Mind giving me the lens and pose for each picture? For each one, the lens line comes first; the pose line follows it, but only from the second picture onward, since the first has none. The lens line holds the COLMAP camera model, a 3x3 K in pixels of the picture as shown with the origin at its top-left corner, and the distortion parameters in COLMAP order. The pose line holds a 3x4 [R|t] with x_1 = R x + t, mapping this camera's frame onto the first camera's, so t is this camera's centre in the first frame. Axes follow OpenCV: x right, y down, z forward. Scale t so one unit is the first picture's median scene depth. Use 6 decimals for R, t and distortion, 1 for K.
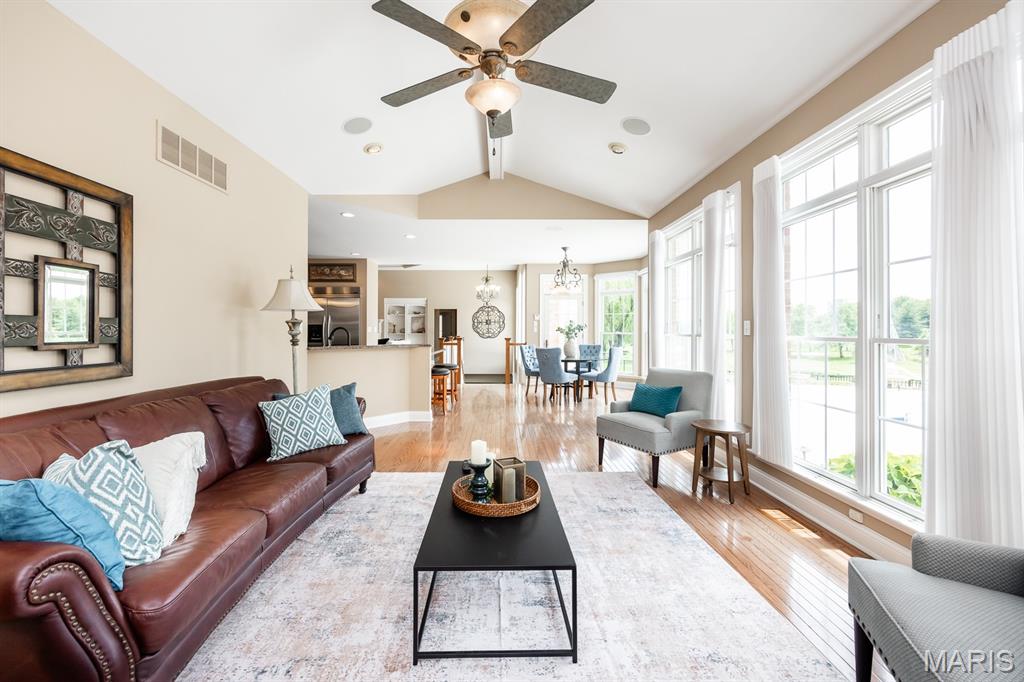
lens RADIAL K [[411.3, 0, 505.2], [0, 411.3, 329.2], [0, 0, 1]] dist [-0.000503, -0.000118]
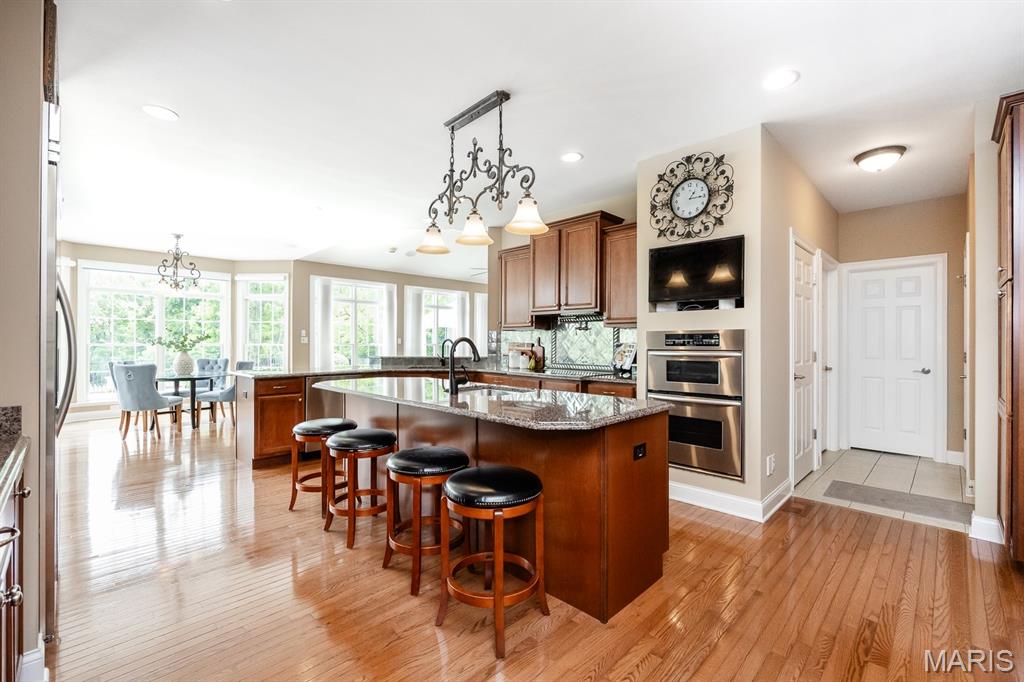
lens RADIAL K [[436.2, 0, 506.5], [0, 436.2, 340.9], [0, 0, 1]] dist [-0.001850, -0.000089]
pose [[-0.693889, -0.002563, 0.720078, -0.704945], [-0.007884, 0.999961, -0.004037, 0.001248], [-0.720039, -0.008478, -0.693882, 0.900682]]
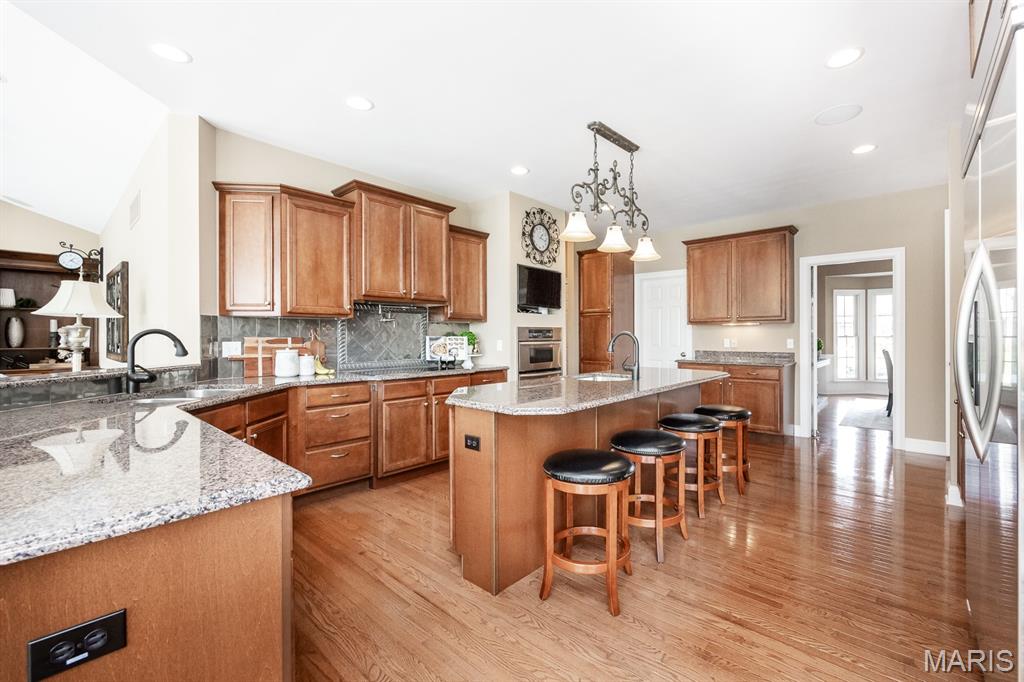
lens RADIAL K [[430.6, 0, 552.1], [0, 430.6, 337.7], [0, 0, 1]] dist [-0.000288, -0.000252]
pose [[-0.653057, 0.002050, -0.757306, -0.175673], [0.003005, 0.999995, 0.000116, 0.002826], [0.757303, -0.002200, -0.653060, 0.896355]]
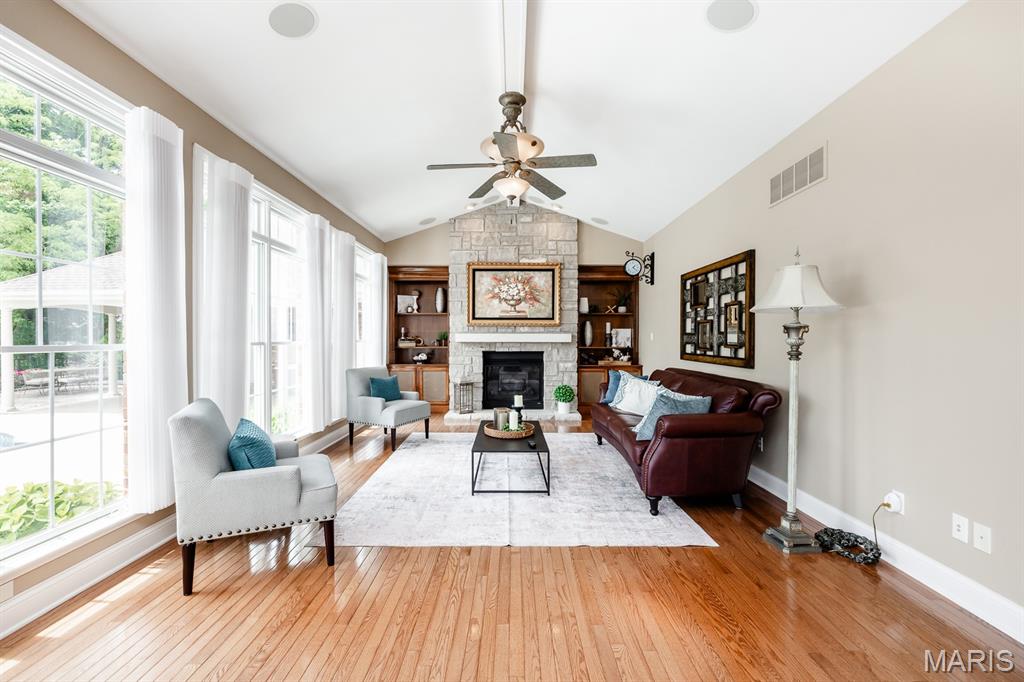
lens RADIAL K [[436.2, 0, 506.5], [0, 436.2, 340.9], [0, 0, 1]] dist [-0.001850, -0.000089]
pose [[-0.999438, -0.003393, 0.033352, -0.015854], [-0.003213, 0.999980, 0.005450, 0.001558], [-0.033370, 0.005340, -0.999429, 0.652117]]
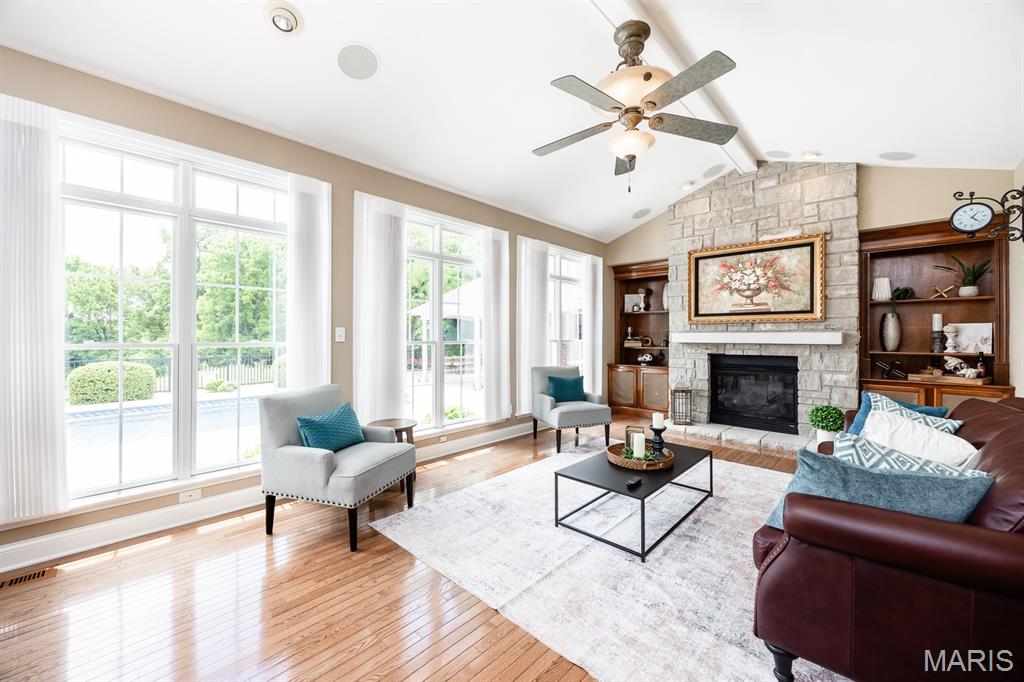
lens RADIAL K [[391.7, 0, 511.6], [0, 391.7, 334.5], [0, 0, 1]] dist [-0.000451, 0.000006]
pose [[-0.710026, 0.000674, 0.704175, -0.145533], [-0.005052, 0.999969, -0.006051, 0.000526], [-0.704157, -0.007854, -0.710001, 0.508264]]
